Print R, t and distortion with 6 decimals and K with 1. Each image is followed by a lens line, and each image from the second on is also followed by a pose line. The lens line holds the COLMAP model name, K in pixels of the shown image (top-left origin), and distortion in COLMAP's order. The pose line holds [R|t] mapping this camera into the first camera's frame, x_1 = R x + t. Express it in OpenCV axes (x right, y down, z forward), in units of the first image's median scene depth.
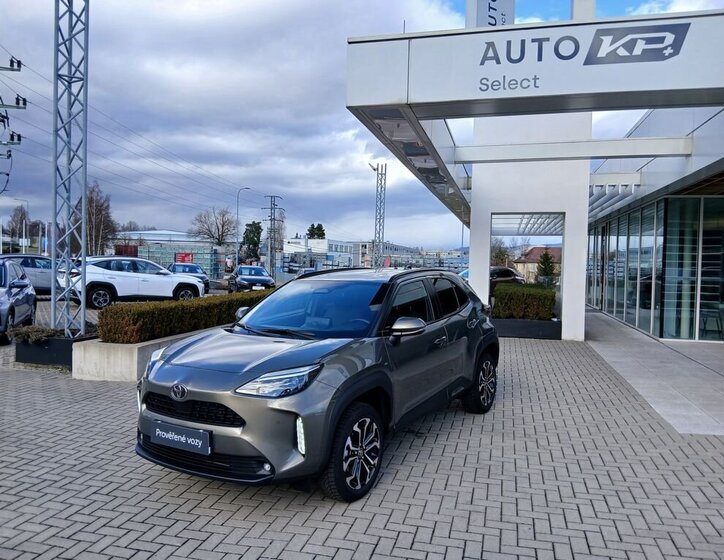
lens RADIAL K [[568.1, 0, 366.4], [0, 568.1, 277.9], [0, 0, 1]] dist [0.082940, -0.136329]
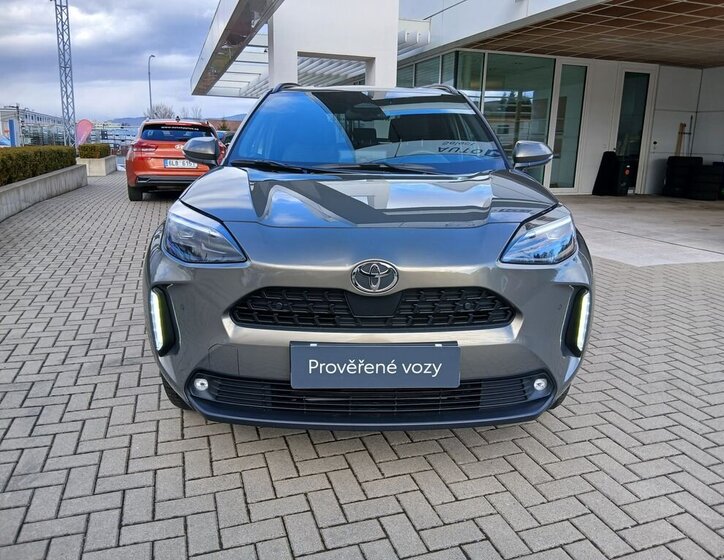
lens RADIAL K [[568.1, 0, 366.4], [0, 568.1, 277.9], [0, 0, 1]] dist [0.082940, -0.136329]
pose [[0.842400, -0.123445, 0.524523, -0.477281], [0.009840, 0.976767, 0.214076, 0.082293], [-0.538763, -0.175176, 0.824043, 0.509550]]
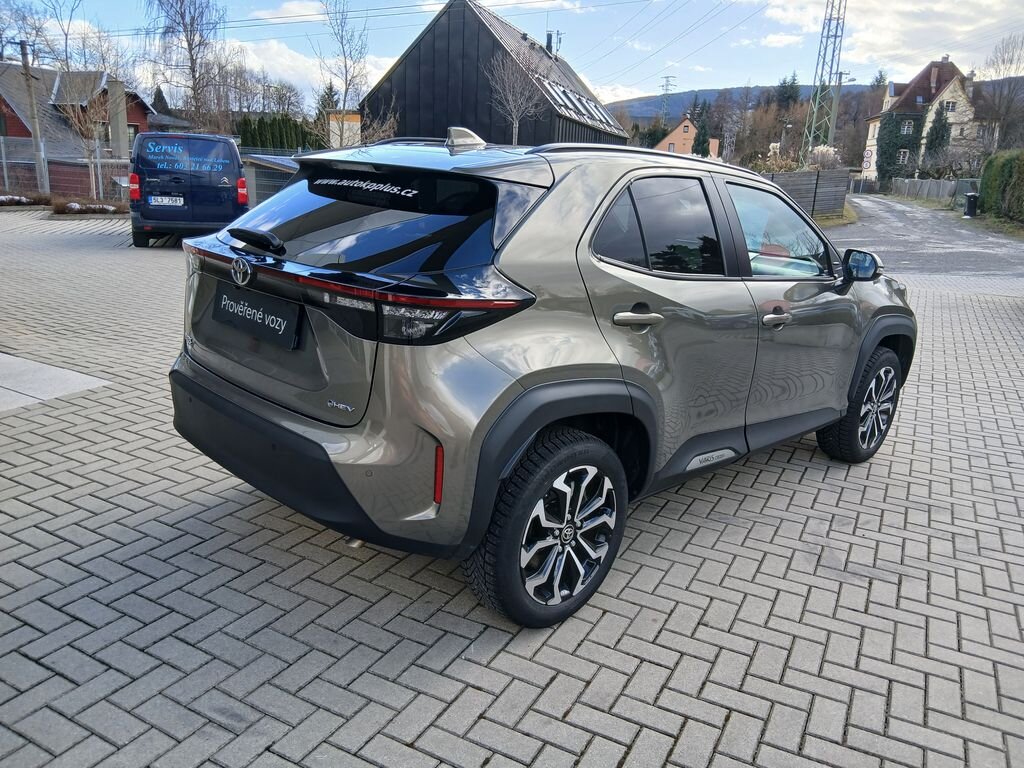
lens RADIAL K [[781.5, 0, 517.3], [0, 781.5, 382.3], [0, 0, 1]] dist [0.055877, -0.094225]
pose [[-0.971684, -0.126156, 0.199789, -0.091313], [-0.063178, 0.953470, 0.294793, -0.025282], [-0.227683, 0.273823, -0.934442, 2.095763]]
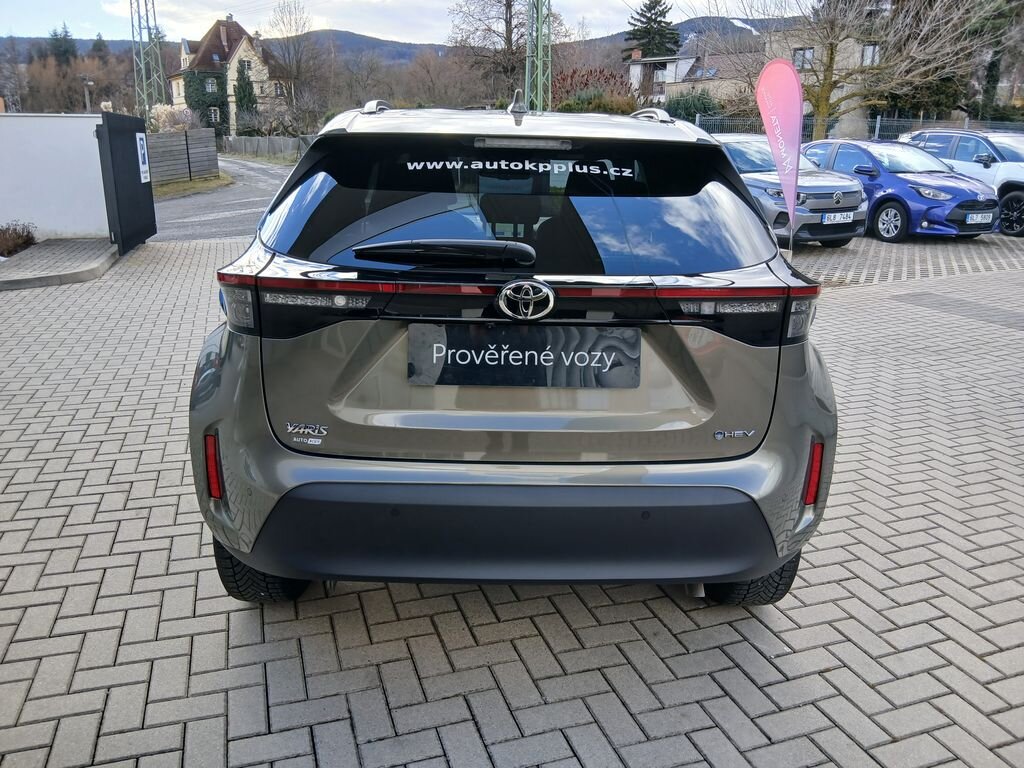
lens RADIAL K [[781.5, 0, 517.3], [0, 781.5, 382.3], [0, 0, 1]] dist [0.055877, -0.094225]
pose [[-0.833438, 0.128813, -0.537390, 0.425990], [-0.044077, 0.953860, 0.297000, -0.001263], [0.550852, 0.271218, -0.789306, 1.917506]]
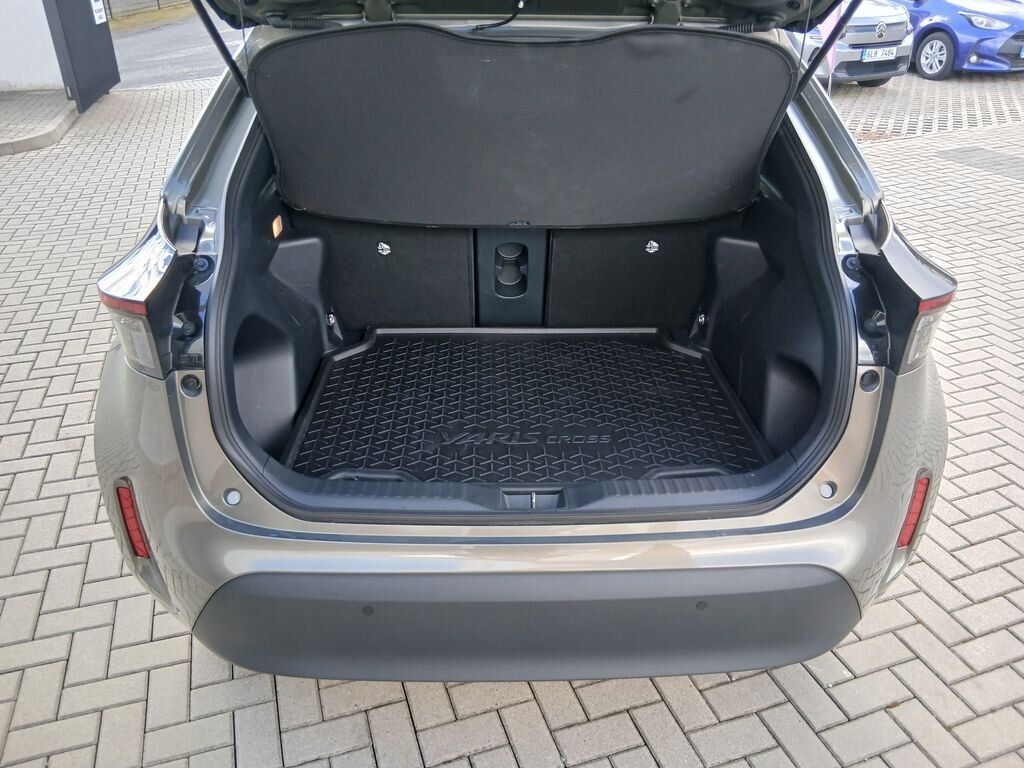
lens RADIAL K [[793.5, 0, 519.9], [0, 793.5, 380.3], [0, 0, 1]] dist [-0.014044, -0.001062]
pose [[-0.831684, 0.247945, -0.496814, 0.352714], [-0.028356, 0.874626, 0.483968, -0.041606], [0.554524, 0.416596, -0.720383, 1.800698]]
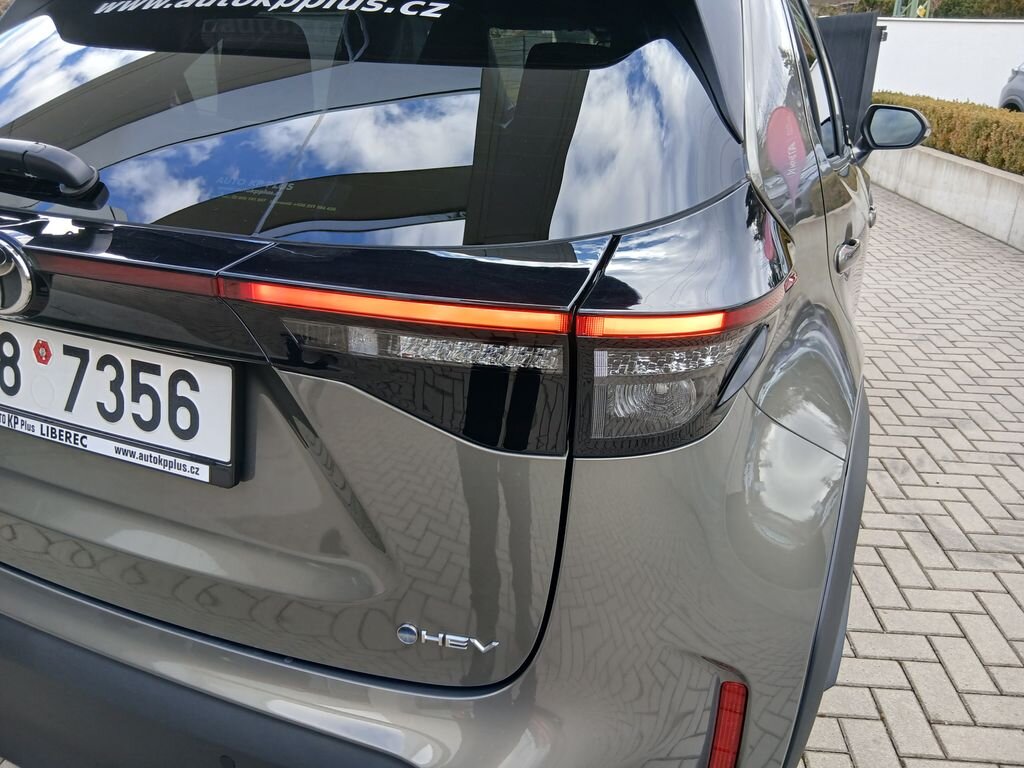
lens RADIAL K [[772.8, 0, 517.3], [0, 772.8, 381.9], [0, 0, 1]] dist [0.127125, -0.222558]
pose [[-0.988051, 0.028277, -0.151510, 0.122080], [-0.036642, 0.911746, 0.409117, 0.019427], [0.149708, 0.409780, -0.899815, 1.796858]]
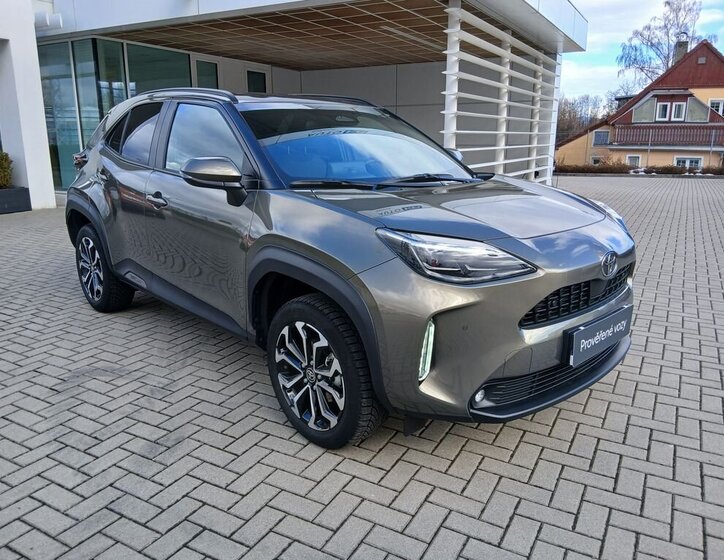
lens RADIAL K [[568.1, 0, 366.4], [0, 568.1, 277.9], [0, 0, 1]] dist [0.082940, -0.136329]
pose [[0.254304, -0.248536, 0.934644, -0.800969], [0.034428, 0.968129, 0.248073, 0.043324], [-0.966511, -0.030908, 0.254755, 0.903011]]
